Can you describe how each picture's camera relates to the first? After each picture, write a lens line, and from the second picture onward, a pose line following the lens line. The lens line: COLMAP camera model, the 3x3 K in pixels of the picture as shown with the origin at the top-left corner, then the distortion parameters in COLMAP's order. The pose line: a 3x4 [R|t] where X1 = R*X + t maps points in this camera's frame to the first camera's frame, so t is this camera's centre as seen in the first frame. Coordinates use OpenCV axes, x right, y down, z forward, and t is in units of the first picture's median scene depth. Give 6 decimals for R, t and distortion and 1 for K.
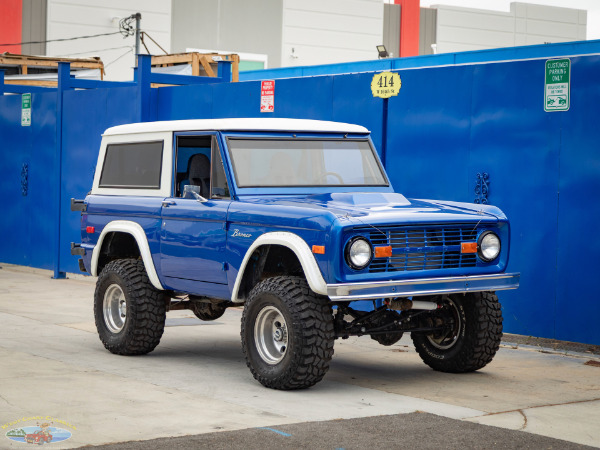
lens RADIAL K [[1609.9, 0, 276.1], [0, 1609.9, 267.7], [0, 0, 1]] dist [-0.049412, 0.000000]
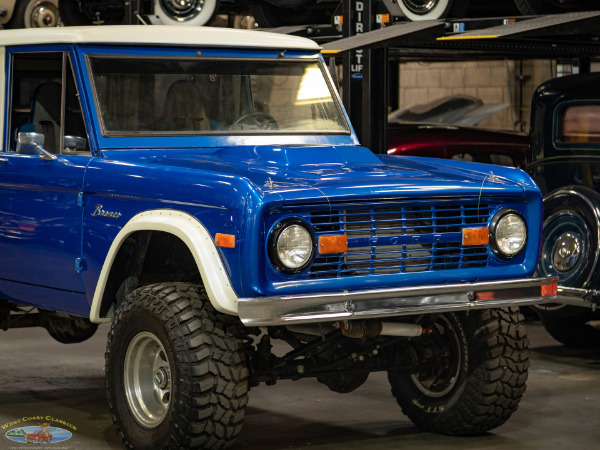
lens RADIAL K [[2051.5, 0, 302.2], [0, 2051.5, 226.0], [0, 0, 1]] dist [-0.061189, 0.000000]
pose [[0.999589, 0.005114, 0.028198, 0.031869], [-0.004931, 0.999967, -0.006527, -0.010990], [-0.028230, 0.006385, 0.999581, 0.221224]]
